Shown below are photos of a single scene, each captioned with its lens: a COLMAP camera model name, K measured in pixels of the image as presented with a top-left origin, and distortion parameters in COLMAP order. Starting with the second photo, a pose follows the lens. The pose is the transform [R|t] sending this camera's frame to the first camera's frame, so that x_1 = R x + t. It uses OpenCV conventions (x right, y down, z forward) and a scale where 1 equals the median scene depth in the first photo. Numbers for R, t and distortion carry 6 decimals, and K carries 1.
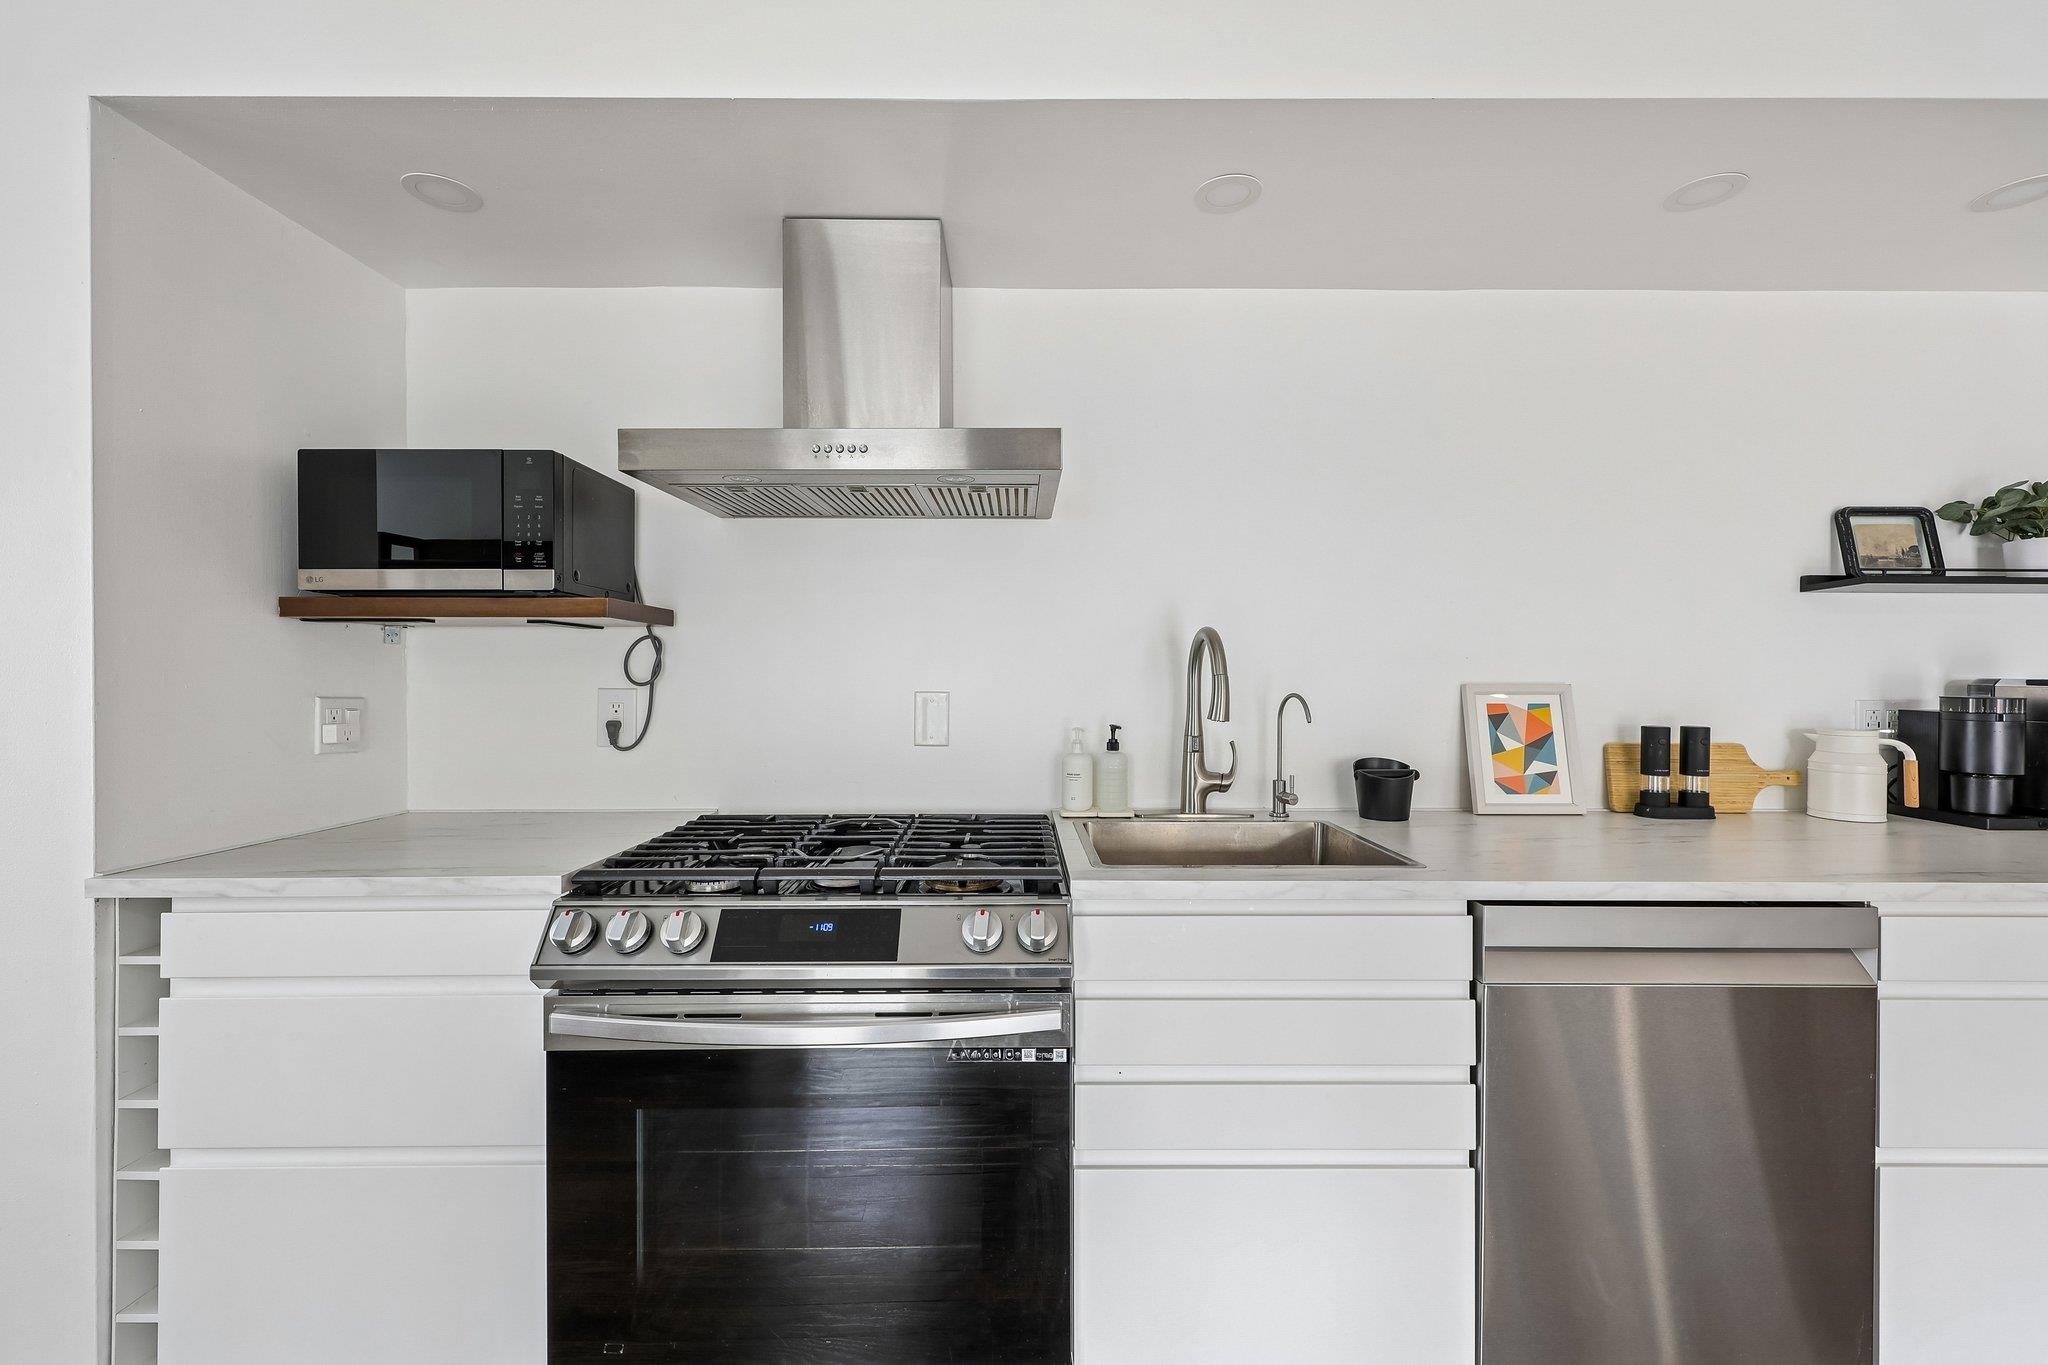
lens RADIAL K [[824.8, 0, 1021.8], [0, 824.8, 680.9], [0, 0, 1]] dist [0.003801, 0.000136]
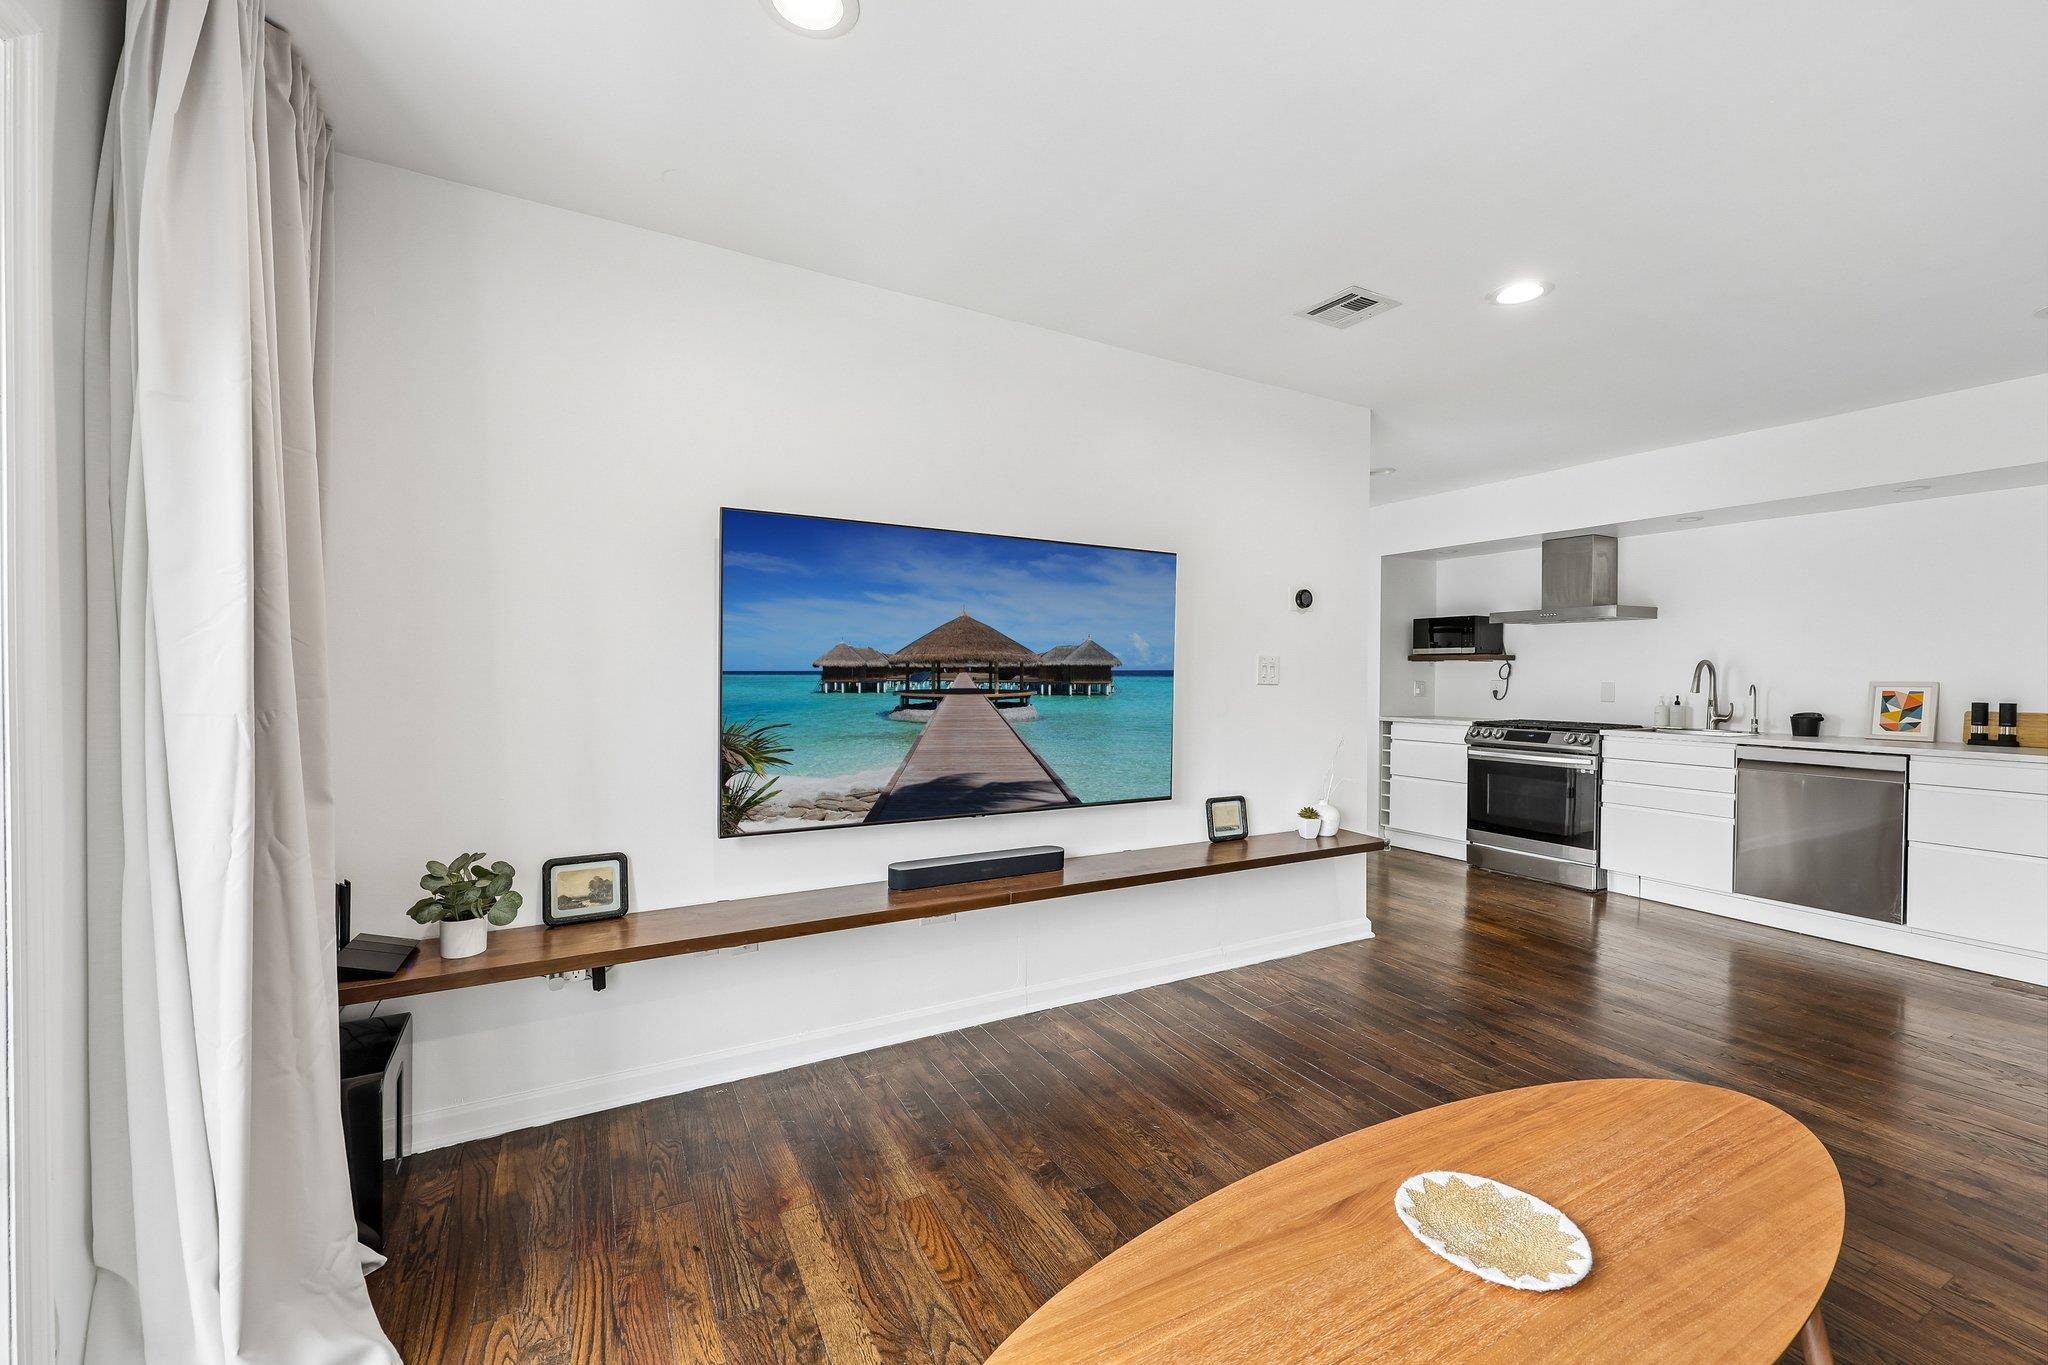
lens RADIAL K [[824.8, 0, 1021.8], [0, 824.8, 680.9], [0, 0, 1]] dist [0.003801, 0.000136]
pose [[0.482055, 0.010410, -0.876079, 1.429637], [-0.014941, 0.999882, 0.003659, 0.027497], [0.876014, 0.011325, 0.482153, -2.157489]]
